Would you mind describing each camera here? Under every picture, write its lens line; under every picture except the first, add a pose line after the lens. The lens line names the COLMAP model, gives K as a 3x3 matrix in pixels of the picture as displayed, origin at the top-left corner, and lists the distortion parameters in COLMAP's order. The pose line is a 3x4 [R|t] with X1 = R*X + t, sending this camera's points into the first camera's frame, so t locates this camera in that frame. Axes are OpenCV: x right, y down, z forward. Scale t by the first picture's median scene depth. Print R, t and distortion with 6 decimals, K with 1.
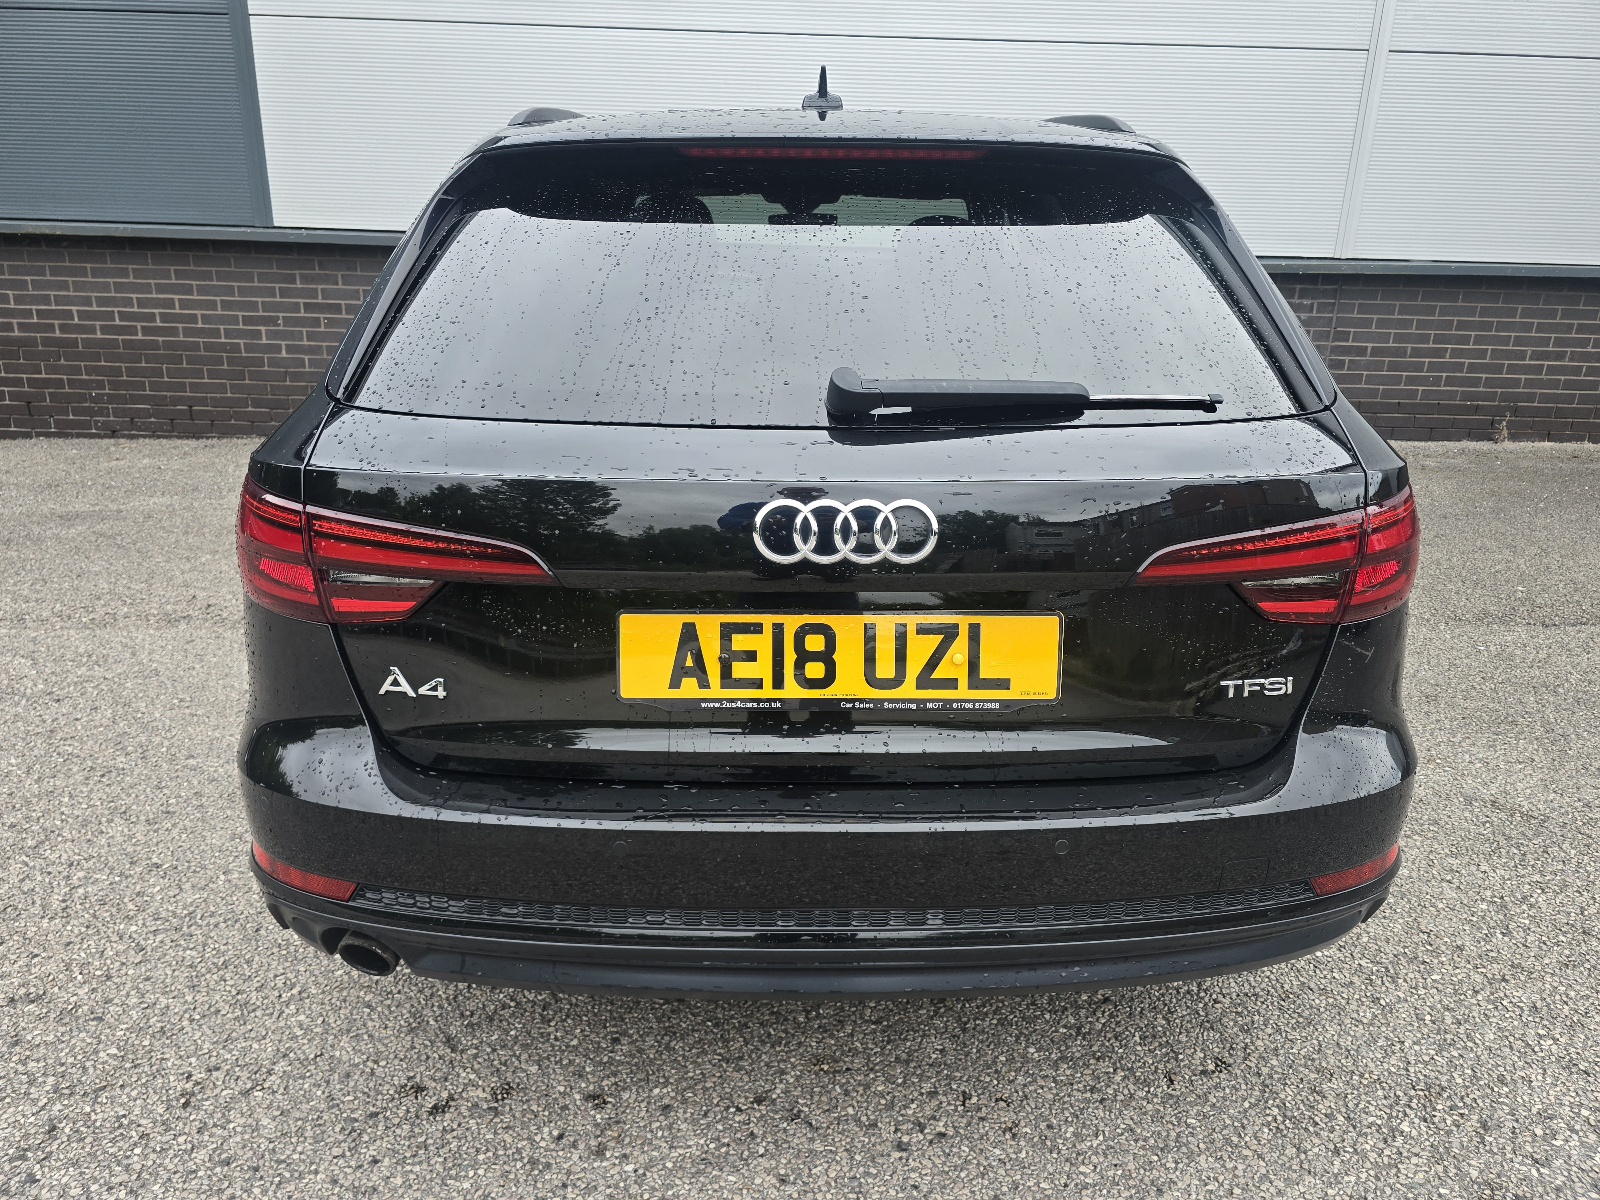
lens RADIAL K [[1096.4, 0, 780.6], [0, 1096.4, 635.4], [0, 0, 1]] dist [0.047105, -0.037569]
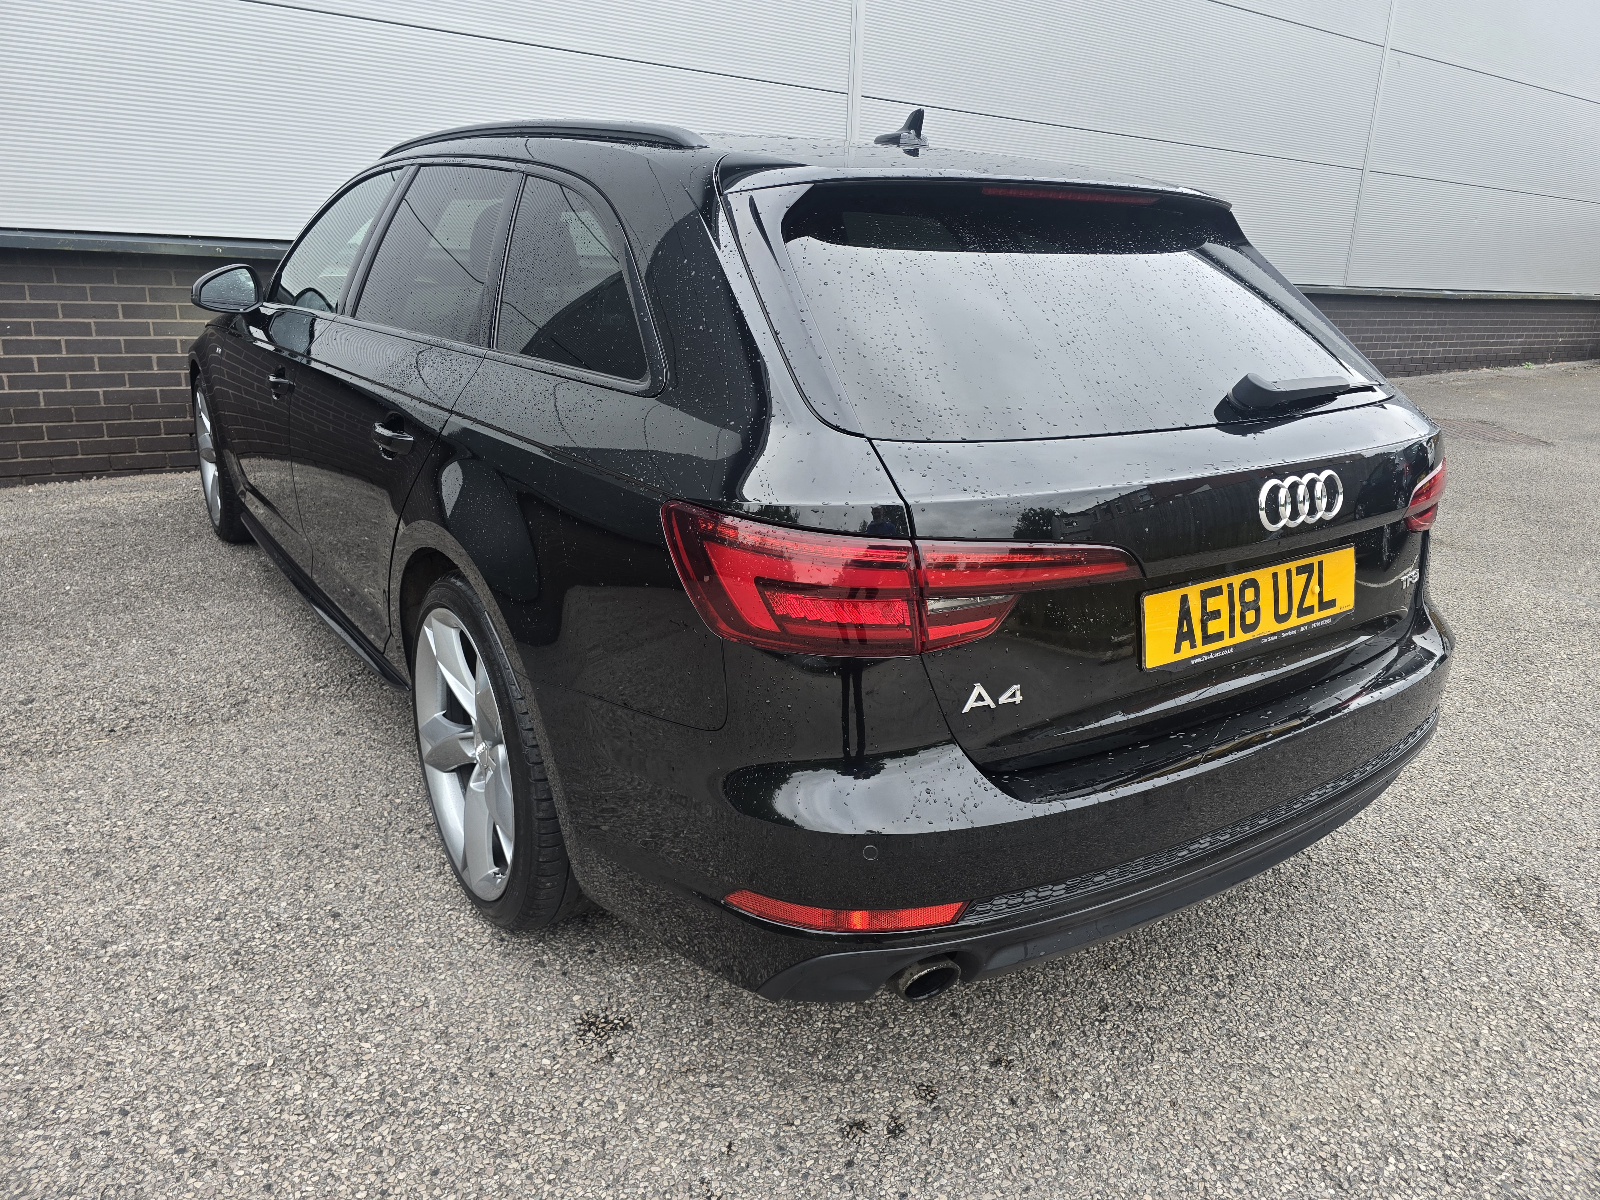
lens RADIAL K [[1096.4, 0, 781.2], [0, 1096.4, 605.3], [0, 0, 1]] dist [0.047105, -0.037569]
pose [[0.834982, -0.161894, 0.525923, -1.072917], [0.172293, 0.984602, 0.029548, -0.109835], [-0.522609, 0.065941, 0.850019, 0.218603]]
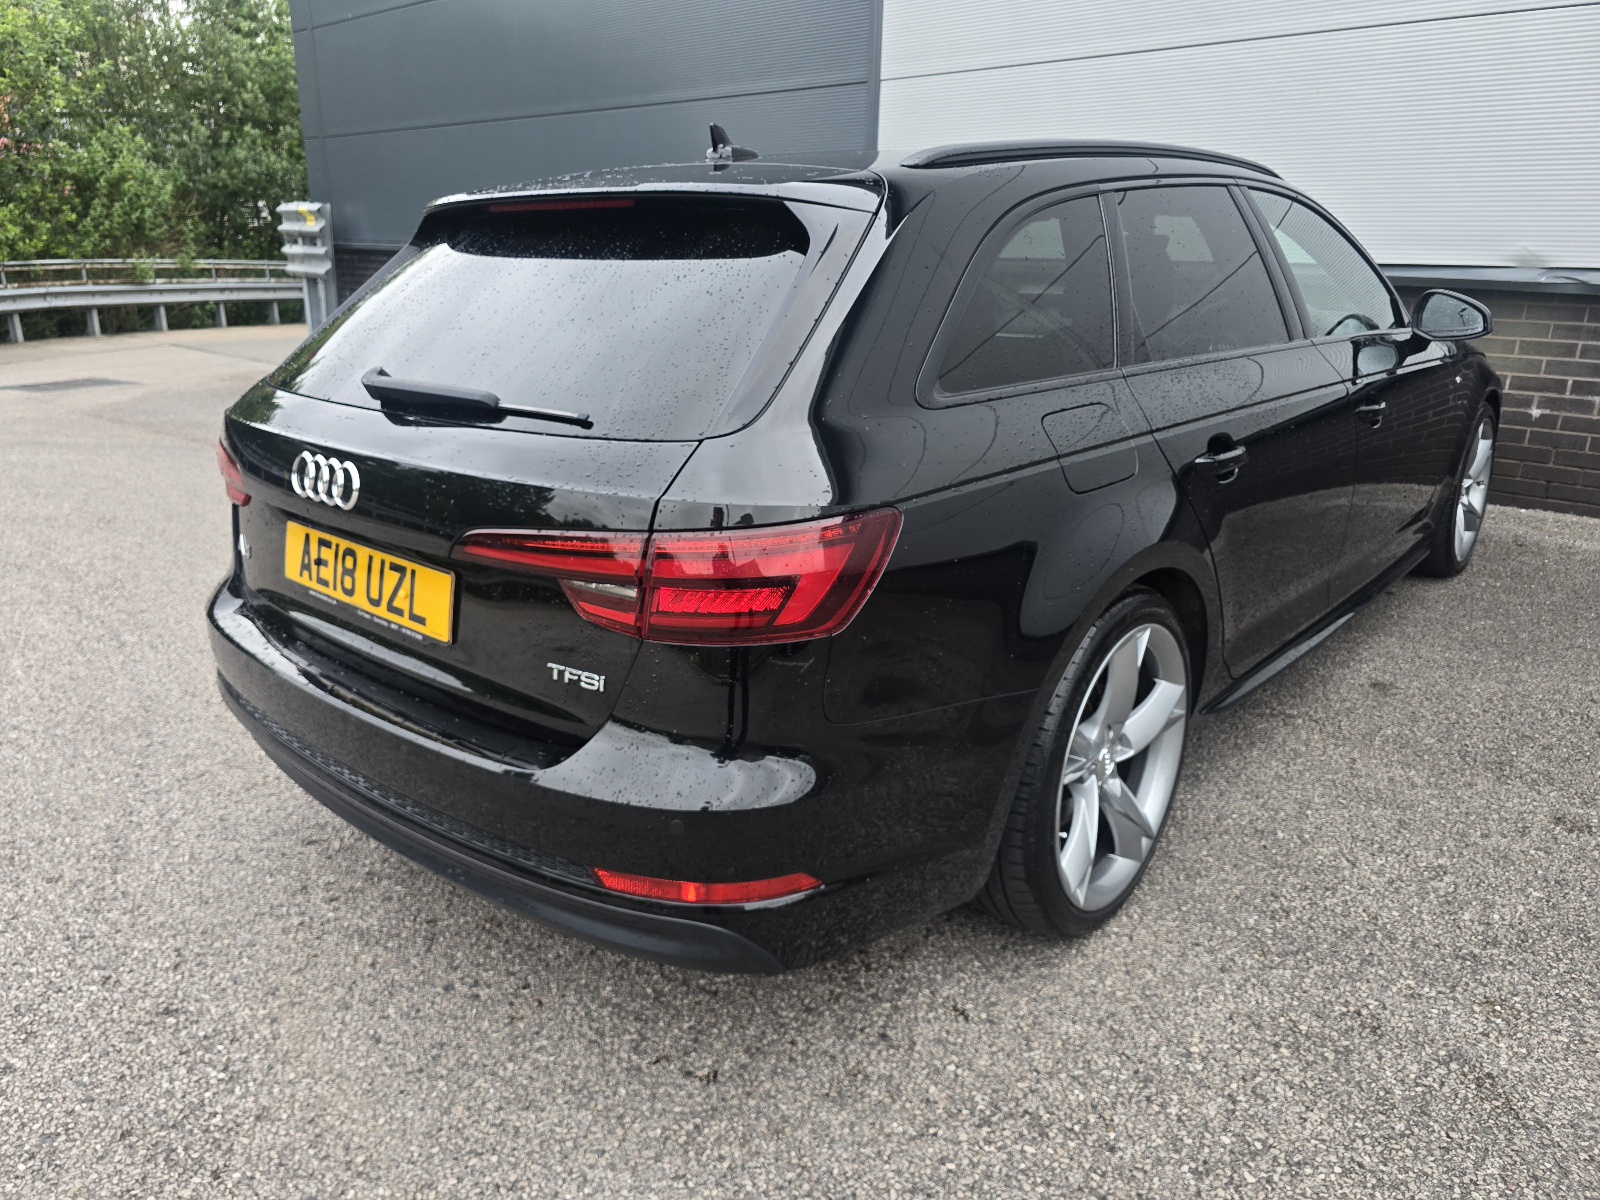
lens RADIAL K [[1096.4, 0, 786.7], [0, 1096.4, 593.8], [0, 0, 1]] dist [0.047105, -0.037569]
pose [[0.726931, 0.190859, -0.659655, 1.370990], [-0.218395, 0.974981, 0.041424, -0.133858], [0.651057, 0.113953, 0.750426, 0.318790]]
